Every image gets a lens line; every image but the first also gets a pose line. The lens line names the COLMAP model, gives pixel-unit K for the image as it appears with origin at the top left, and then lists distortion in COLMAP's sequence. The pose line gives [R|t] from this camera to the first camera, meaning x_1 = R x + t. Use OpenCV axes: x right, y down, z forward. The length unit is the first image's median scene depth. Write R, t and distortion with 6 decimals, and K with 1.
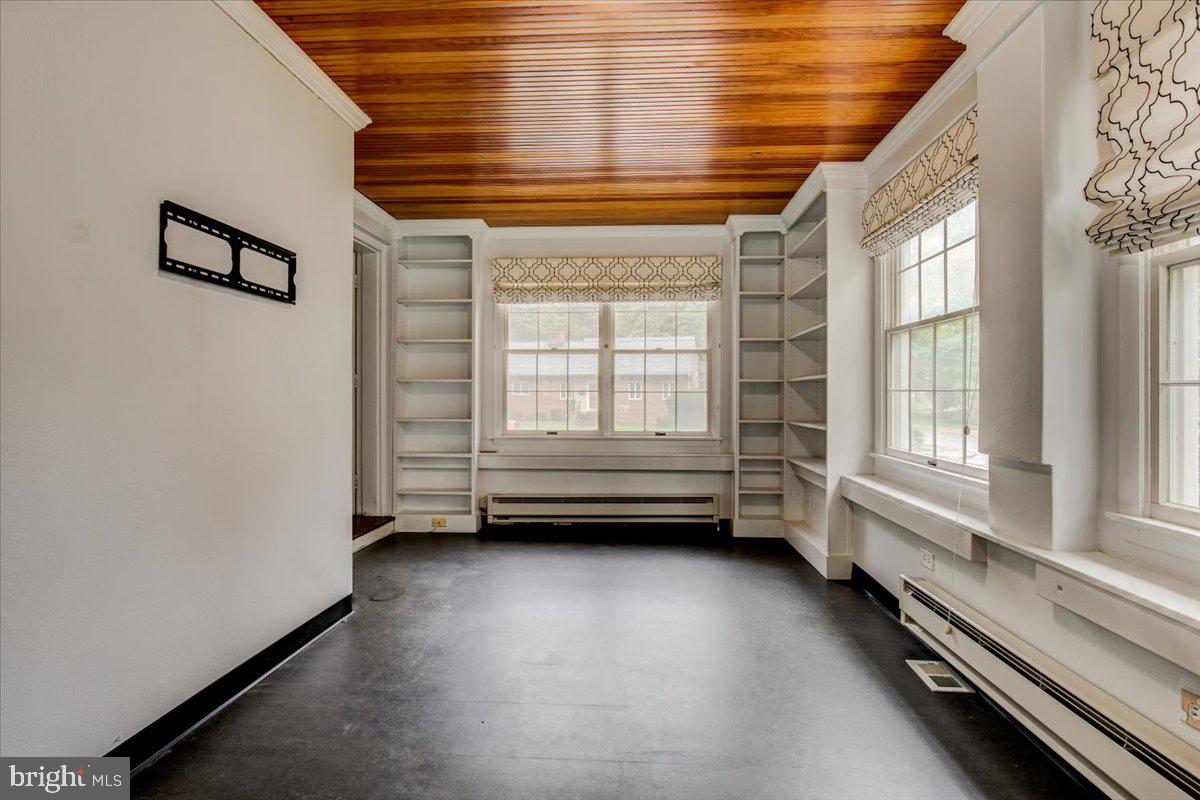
lens RADIAL K [[607.1, 0, 605.2], [0, 607.1, 393.5], [0, 0, 1]] dist [-0.013028, -0.000425]
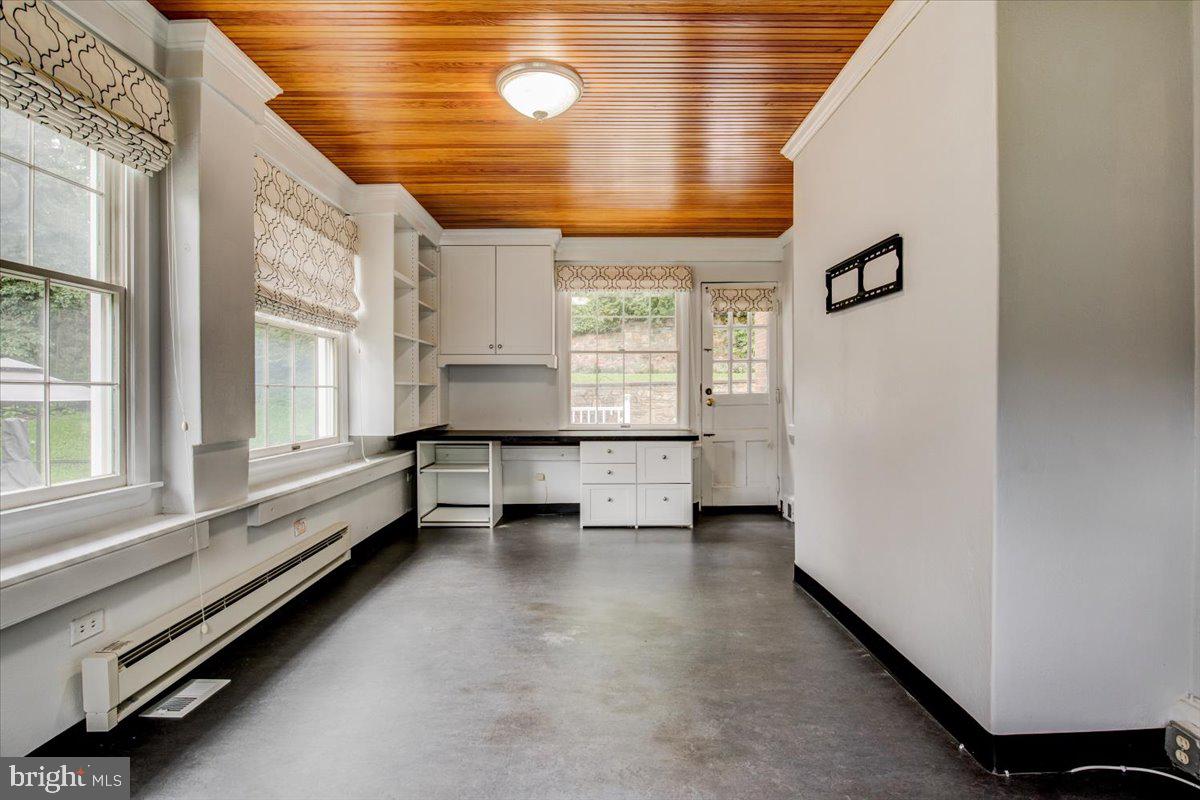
lens RADIAL K [[607.1, 0, 605.2], [0, 607.1, 393.5], [0, 0, 1]] dist [-0.013028, -0.000425]
pose [[-0.997570, 0.002210, -0.069639, -0.023981], [0.002239, 0.999997, -0.000341, 0.006617], [0.069638, -0.000496, -0.997572, 2.324115]]
